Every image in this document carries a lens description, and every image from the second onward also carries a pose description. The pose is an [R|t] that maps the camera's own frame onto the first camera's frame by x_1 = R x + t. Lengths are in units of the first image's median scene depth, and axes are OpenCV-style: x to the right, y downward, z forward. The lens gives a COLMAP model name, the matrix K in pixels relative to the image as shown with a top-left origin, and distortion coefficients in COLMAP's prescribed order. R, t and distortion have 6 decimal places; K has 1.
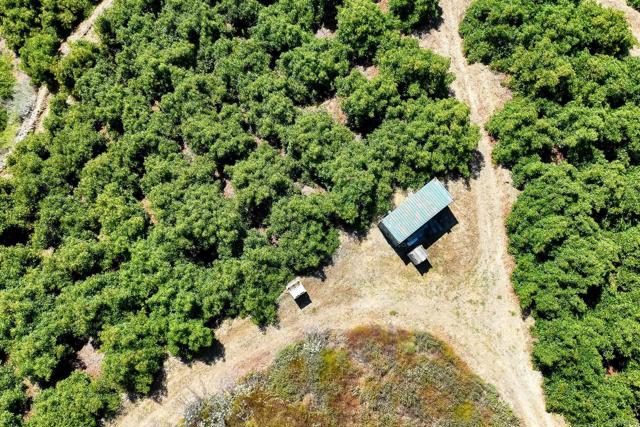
lens RADIAL K [[555.4, 0, 329.0], [0, 555.4, 207.6], [0, 0, 1]] dist [0.007763, -0.007248]
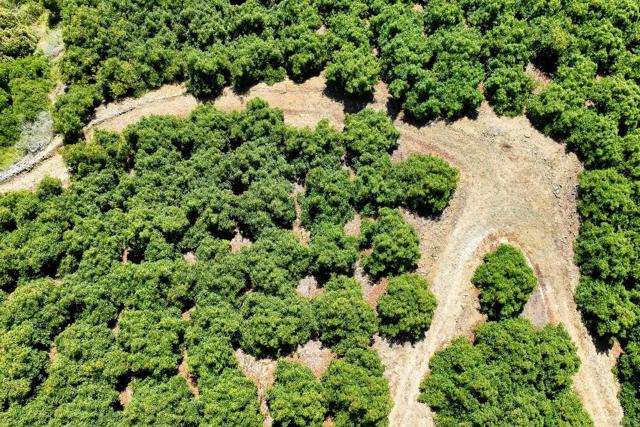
lens RADIAL K [[555.4, 0, 329.0], [0, 555.4, 207.6], [0, 0, 1]] dist [0.007763, -0.007248]
pose [[0.855691, 0.516590, -0.030465, -0.019771], [-0.516049, 0.856219, 0.024136, -0.485133], [0.038553, -0.004931, 0.999244, 0.049754]]
